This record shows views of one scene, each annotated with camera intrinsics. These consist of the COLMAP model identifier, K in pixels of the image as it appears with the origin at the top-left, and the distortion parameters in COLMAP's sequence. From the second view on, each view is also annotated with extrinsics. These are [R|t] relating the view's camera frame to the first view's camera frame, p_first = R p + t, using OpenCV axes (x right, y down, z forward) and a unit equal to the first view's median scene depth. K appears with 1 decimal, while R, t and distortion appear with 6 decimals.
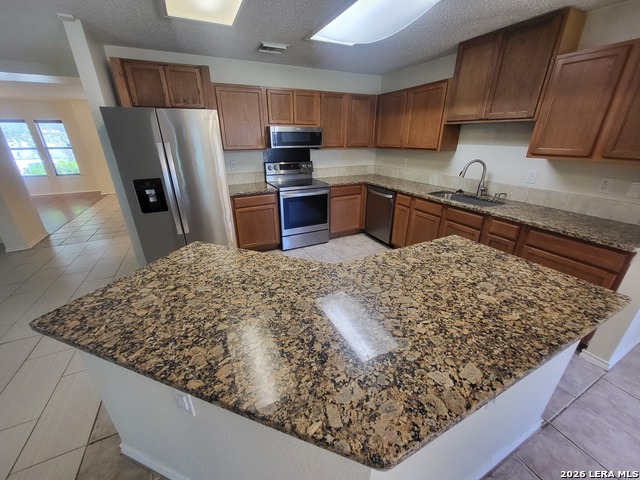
lens RADIAL K [[250.9, 0, 317.2], [0, 250.9, 240.0], [0, 0, 1]] dist [-0.000571, -0.000429]
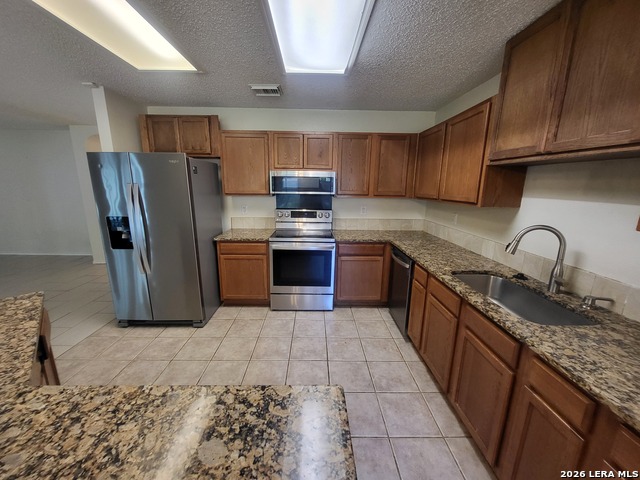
lens RADIAL K [[250.9, 0, 317.2], [0, 250.9, 240.0], [0, 0, 1]] dist [-0.000571, -0.000429]
pose [[0.907107, 0.107904, -0.406835, 0.377317], [-0.177484, 0.974504, -0.137265, -0.116097], [0.381651, 0.196721, 0.903130, 0.300913]]
